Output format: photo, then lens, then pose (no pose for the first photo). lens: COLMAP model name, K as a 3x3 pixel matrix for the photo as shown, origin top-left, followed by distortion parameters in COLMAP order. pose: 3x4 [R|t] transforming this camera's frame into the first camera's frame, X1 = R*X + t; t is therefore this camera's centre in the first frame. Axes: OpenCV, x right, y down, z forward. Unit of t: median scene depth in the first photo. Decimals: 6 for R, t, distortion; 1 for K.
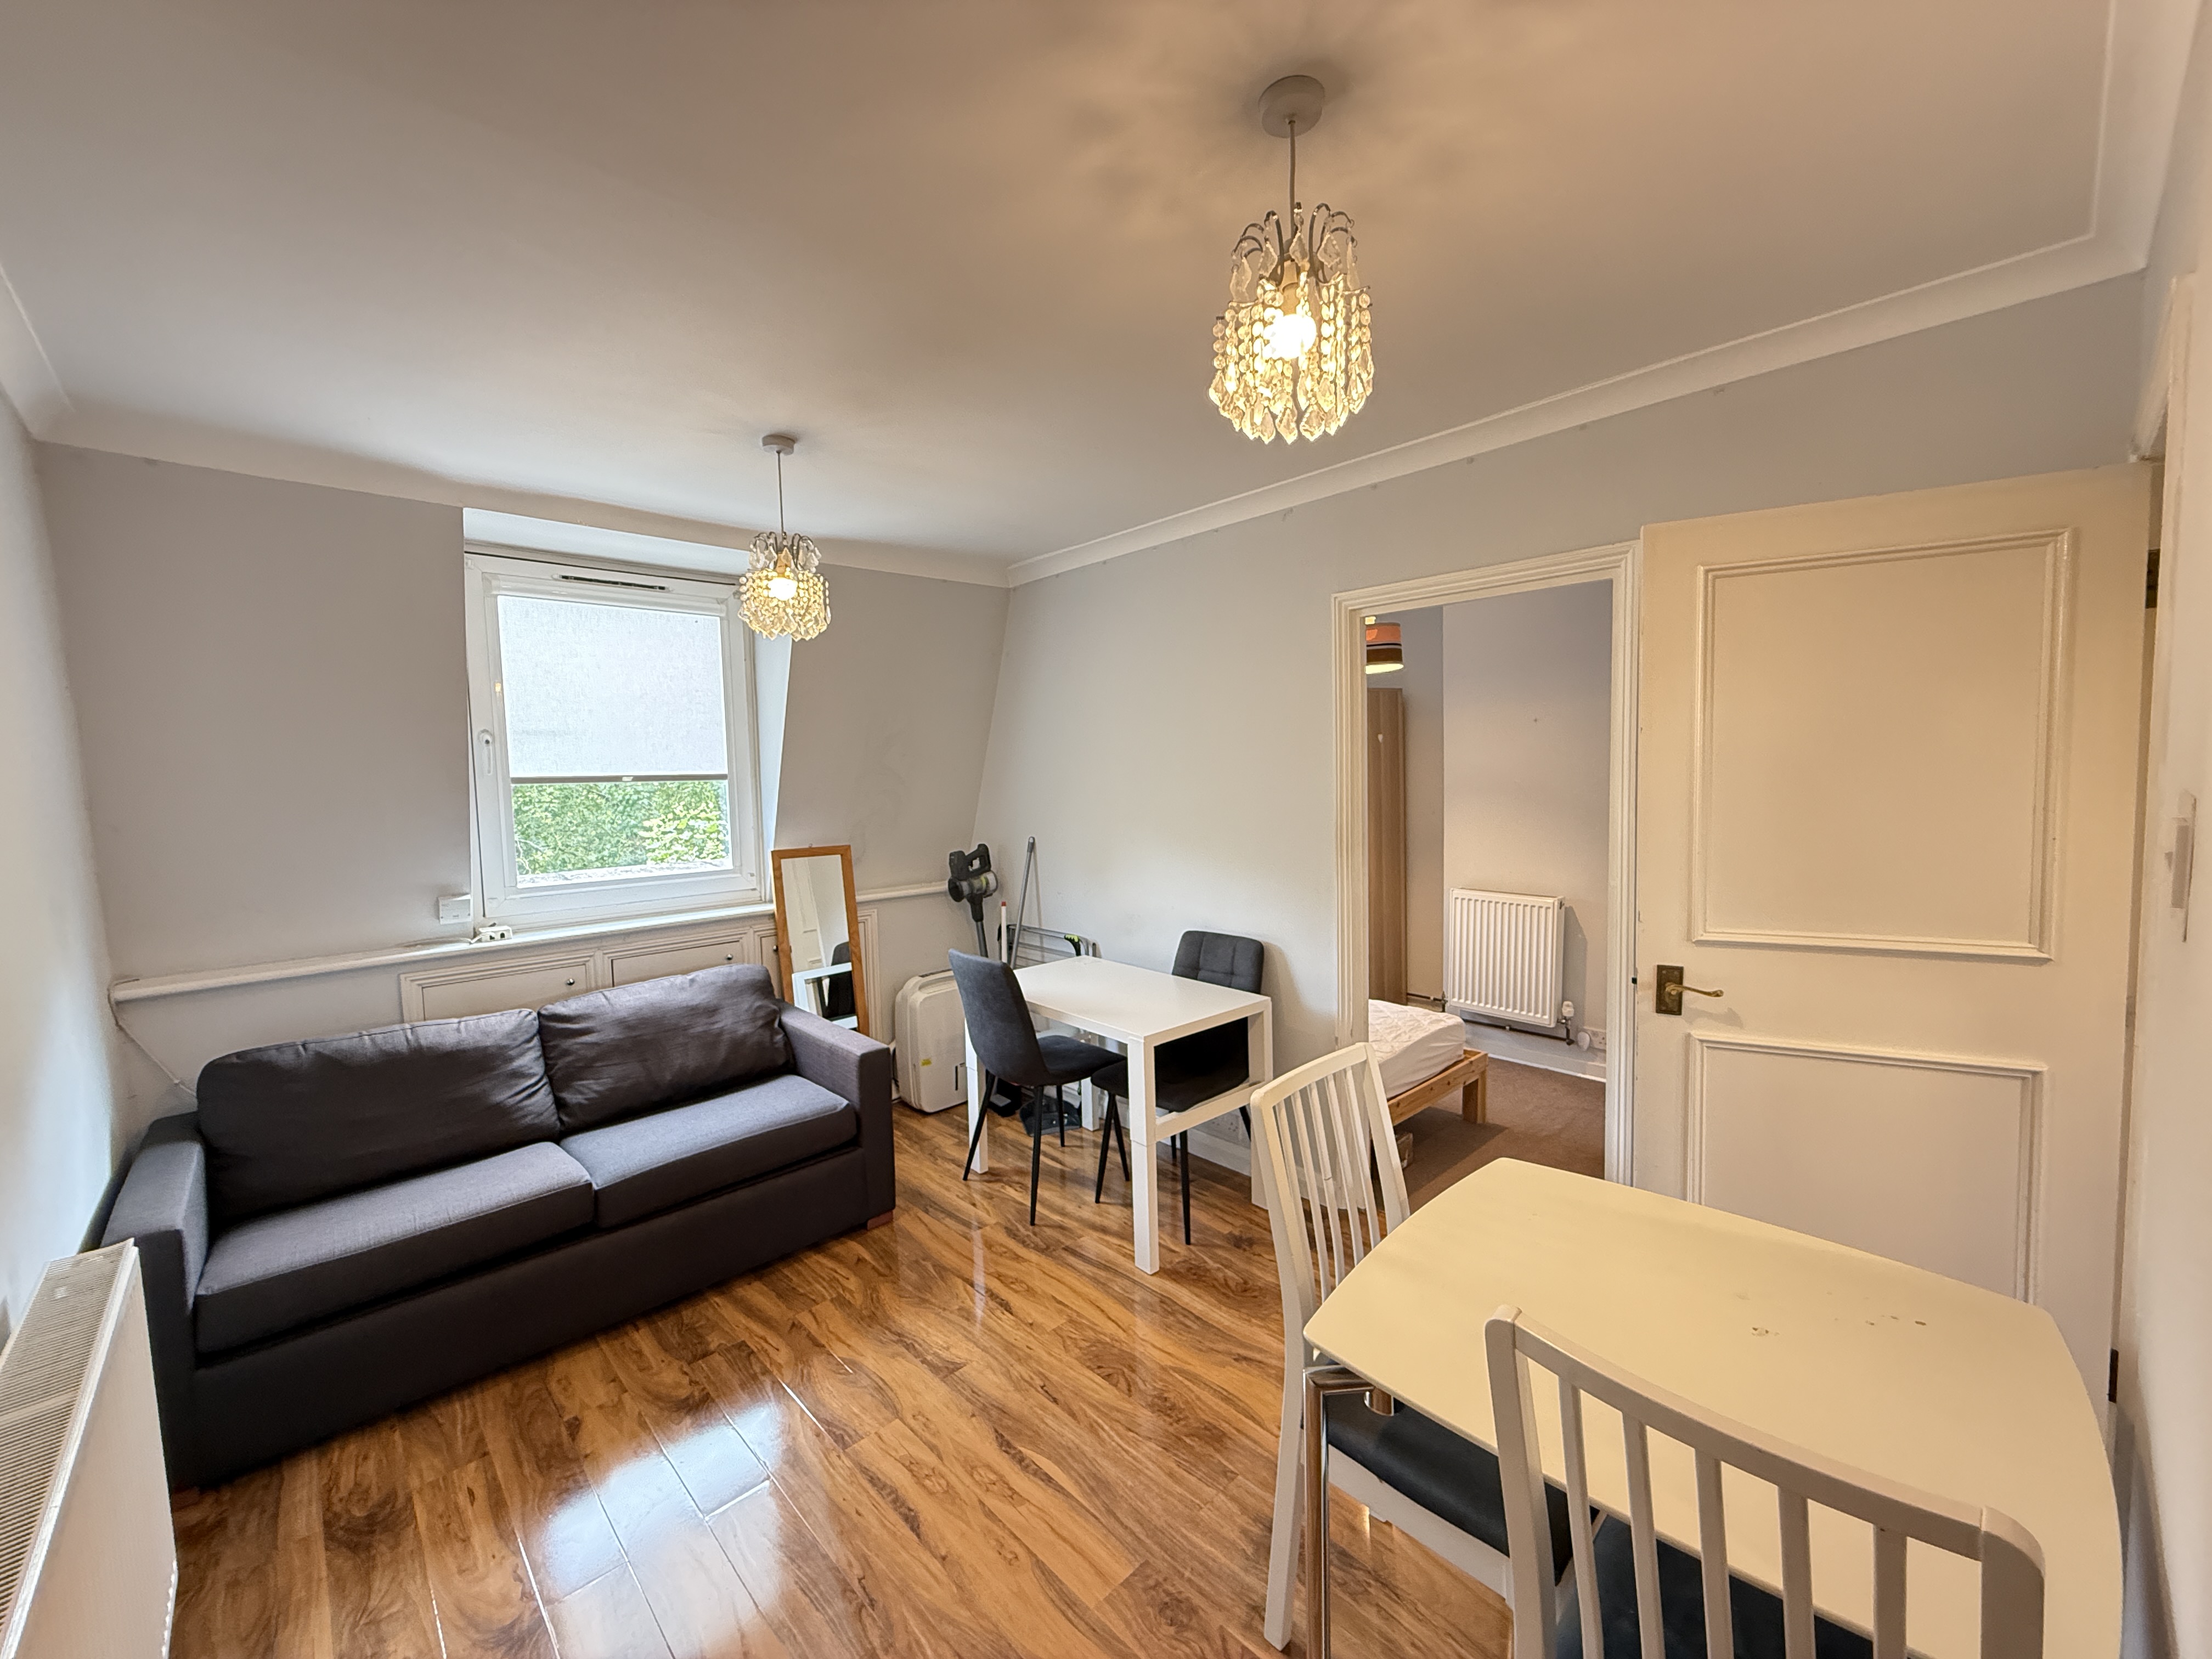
lens RADIAL K [[880.2, 0, 1101.4], [0, 880.2, 824.6], [0, 0, 1]] dist [0.001917, -0.003570]
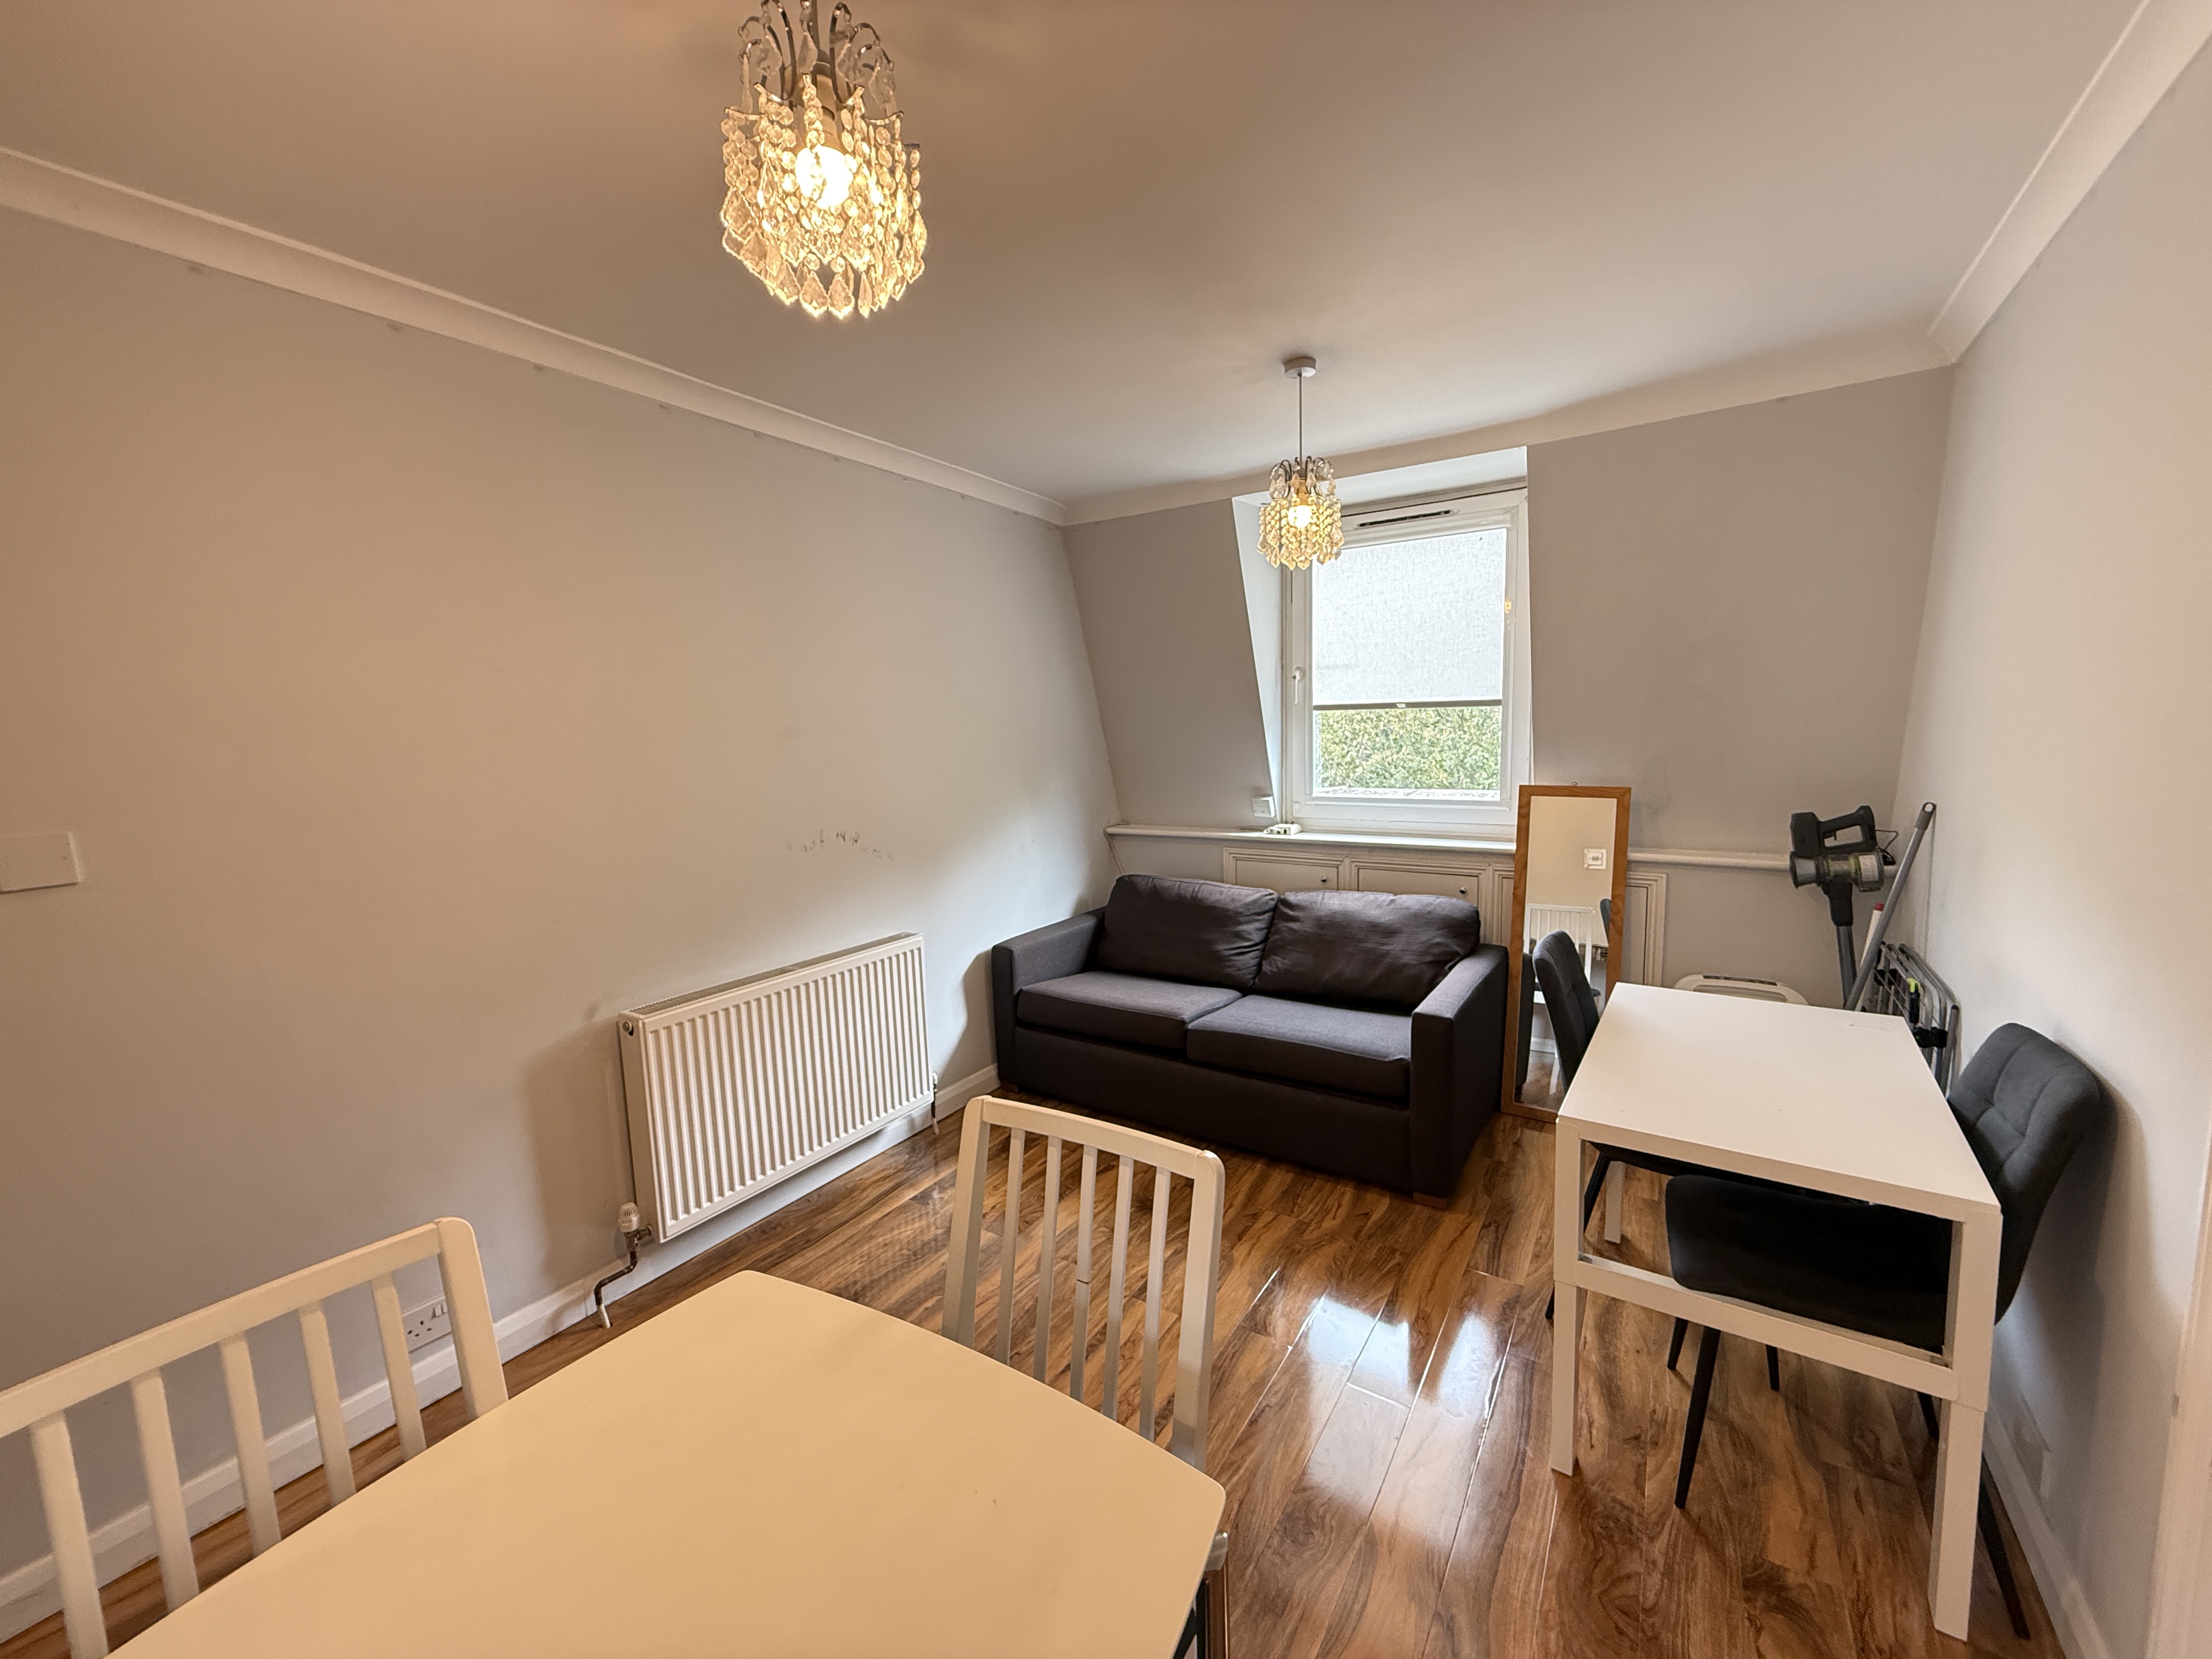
lens RADIAL K [[880.2, 0, 1101.4], [0, 880.2, 824.6], [0, 0, 1]] dist [0.001917, -0.003570]
pose [[0.231229, 0.129645, -0.964223, 0.477642], [-0.037212, 0.991535, 0.124394, -0.031594], [0.972187, 0.007117, 0.234096, 0.445147]]
